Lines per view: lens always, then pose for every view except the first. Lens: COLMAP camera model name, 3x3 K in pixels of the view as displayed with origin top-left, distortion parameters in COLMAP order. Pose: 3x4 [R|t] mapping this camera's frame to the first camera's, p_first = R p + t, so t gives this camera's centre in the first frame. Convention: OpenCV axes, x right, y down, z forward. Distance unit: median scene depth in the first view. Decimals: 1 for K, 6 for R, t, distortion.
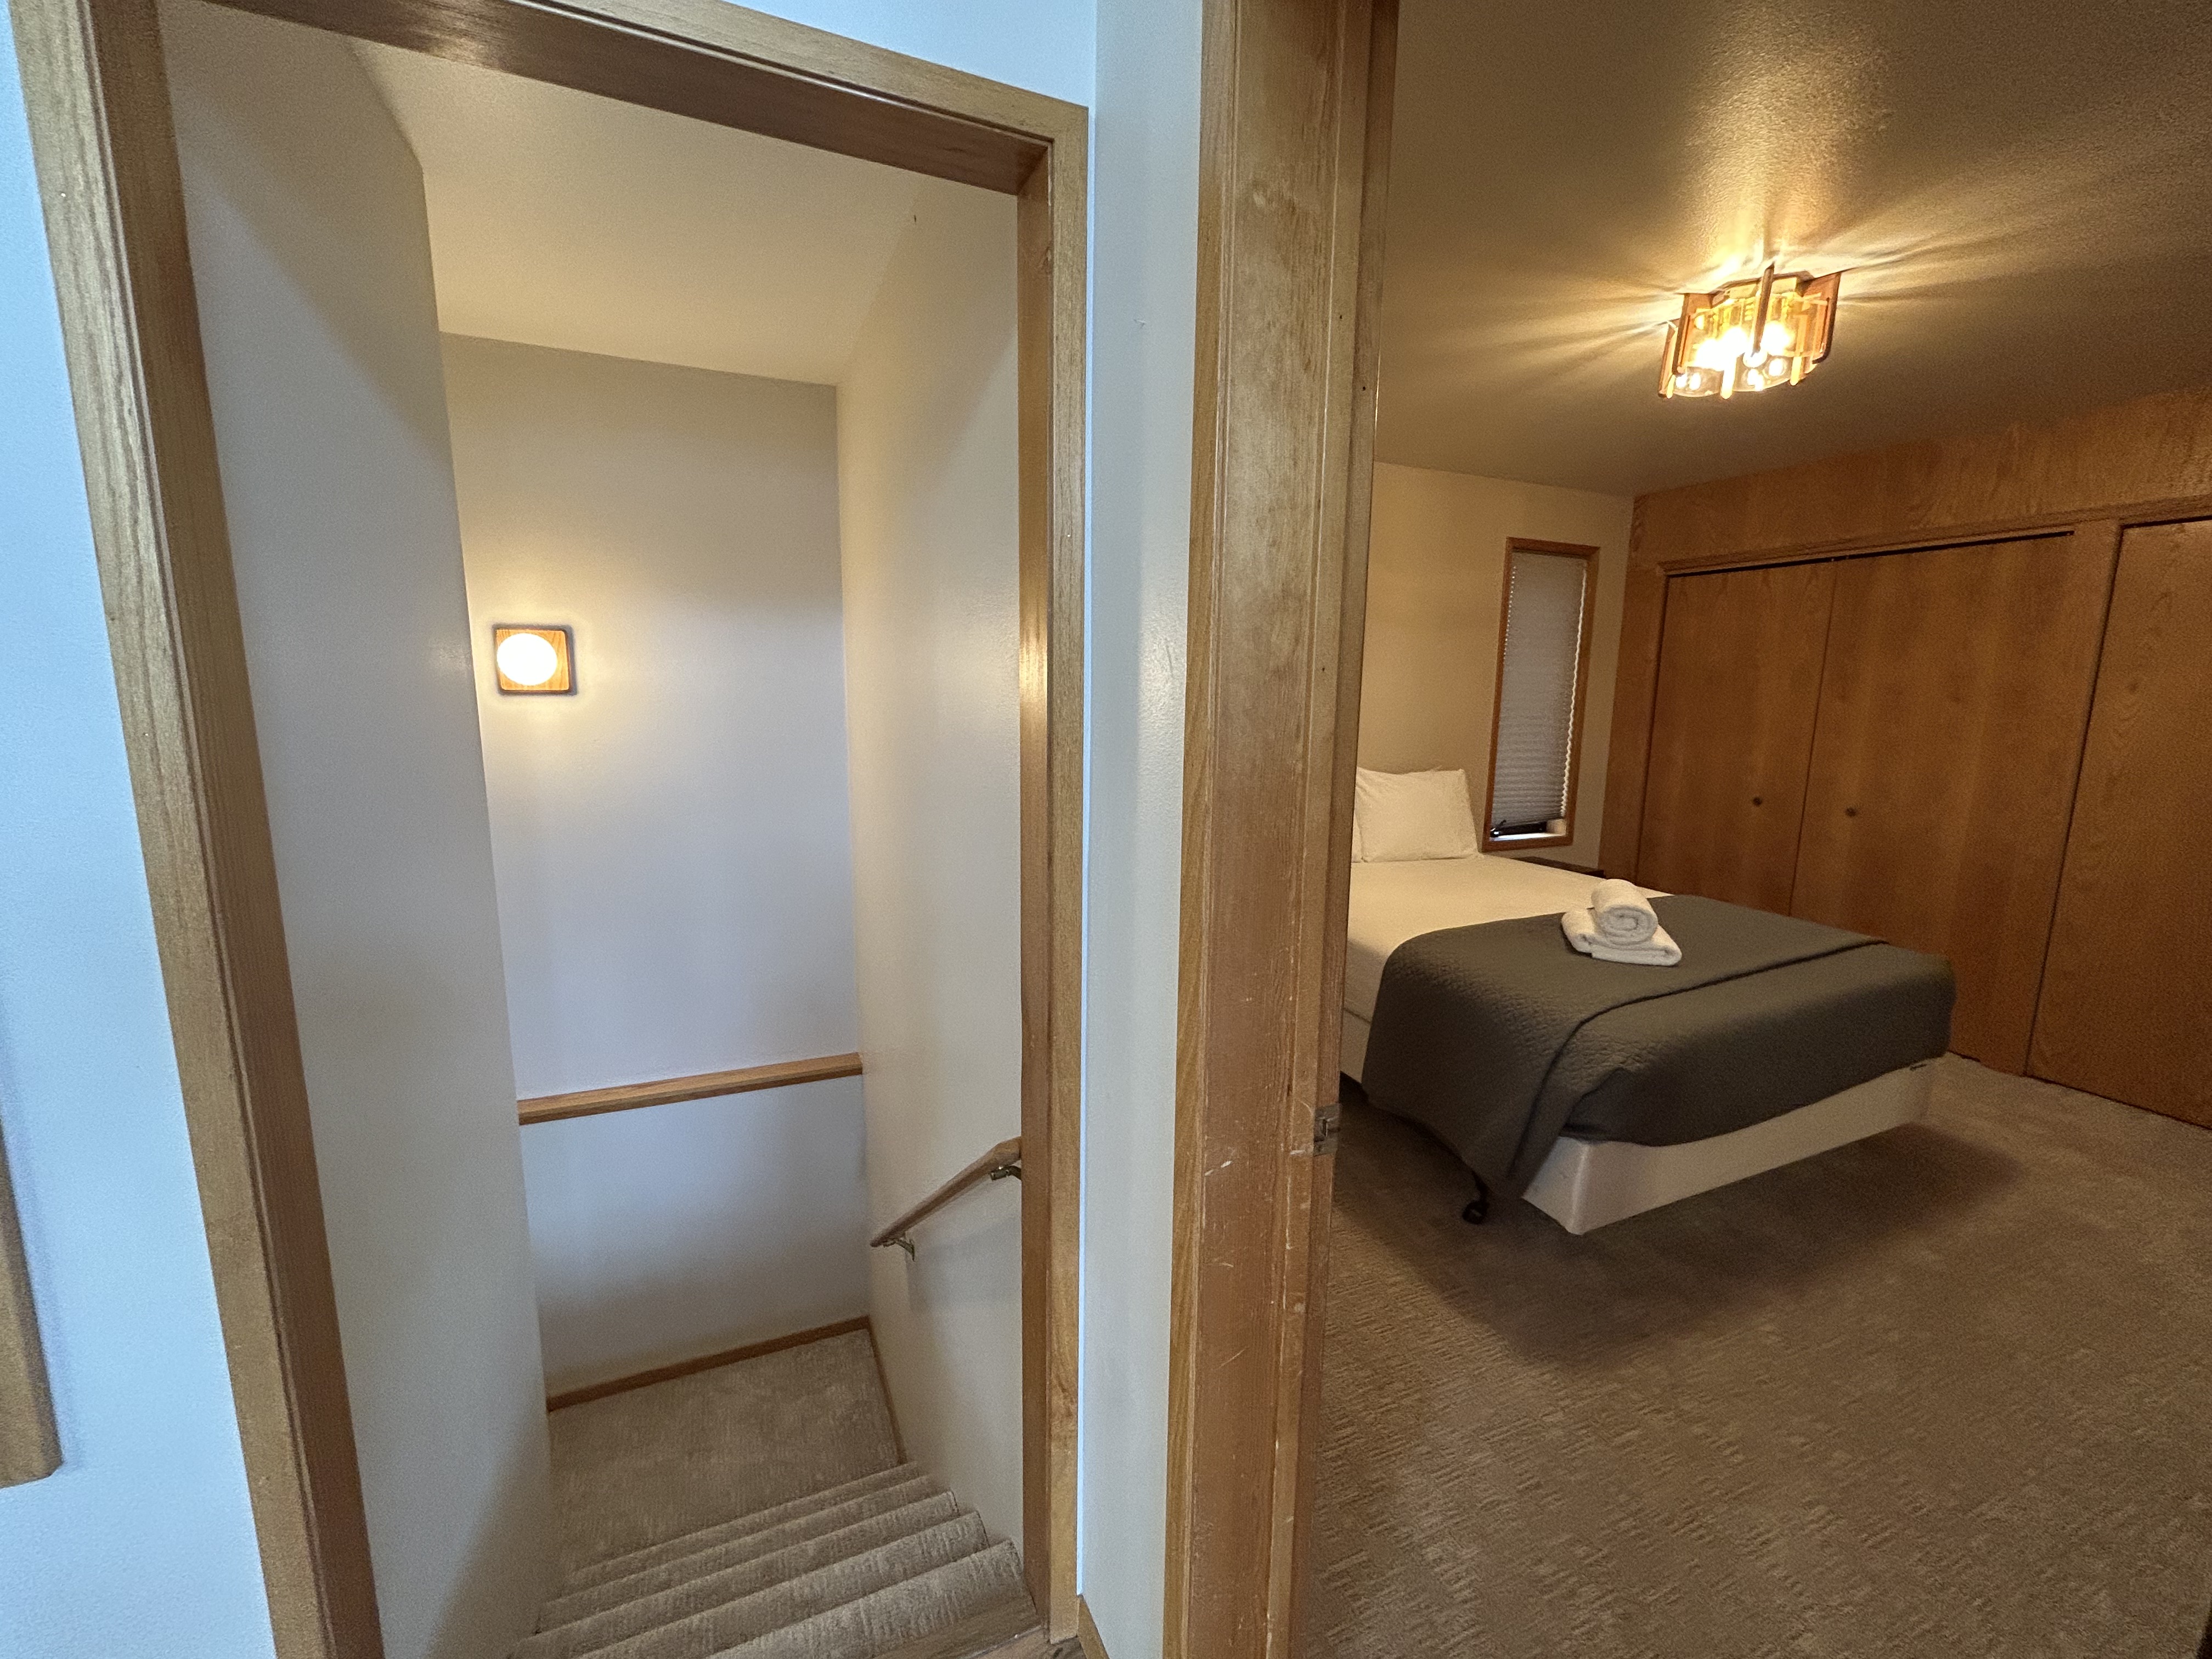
lens RADIAL K [[894.2, 0, 1108.1], [0, 894.2, 830.8], [0, 0, 1]] dist [0.009739, -0.000896]
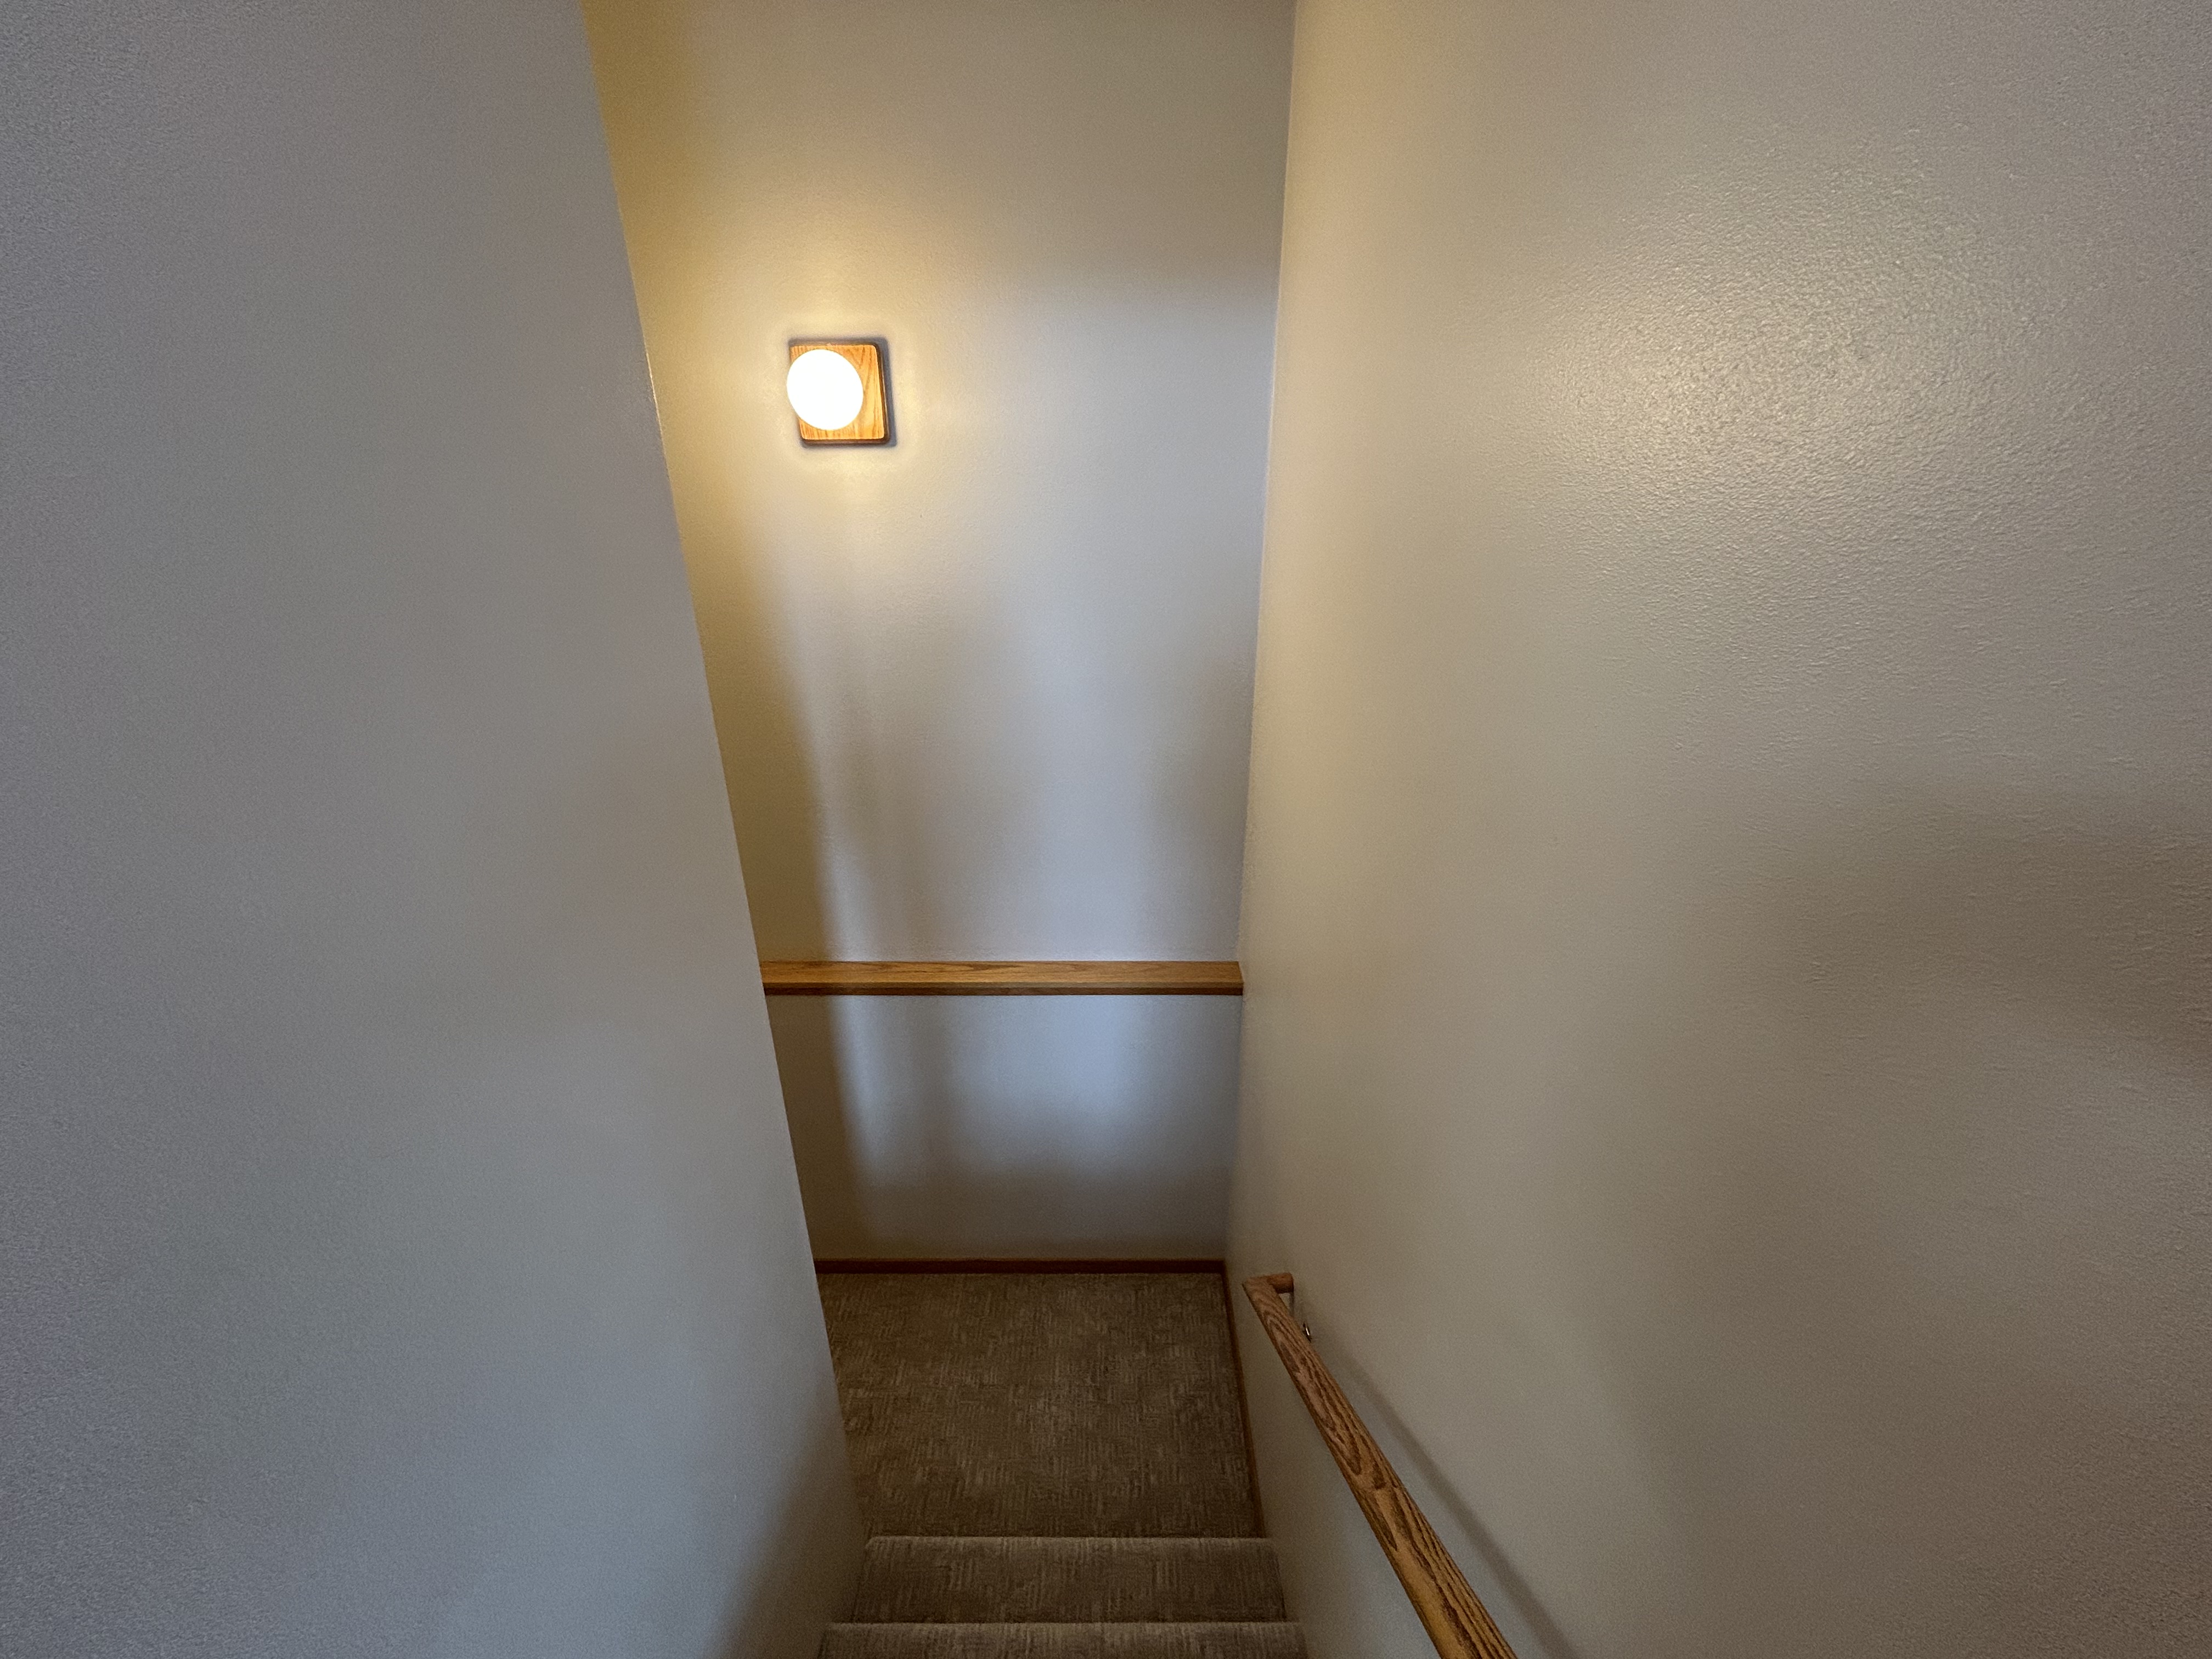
lens RADIAL K [[894.2, 0, 1103.1], [0, 894.2, 816.5], [0, 0, 1]] dist [0.009739, -0.000896]
pose [[0.916414, 0.145119, -0.372995, -0.141119], [-0.048562, 0.965381, 0.256282, -0.058594], [0.397274, -0.216747, 0.891737, 0.370770]]
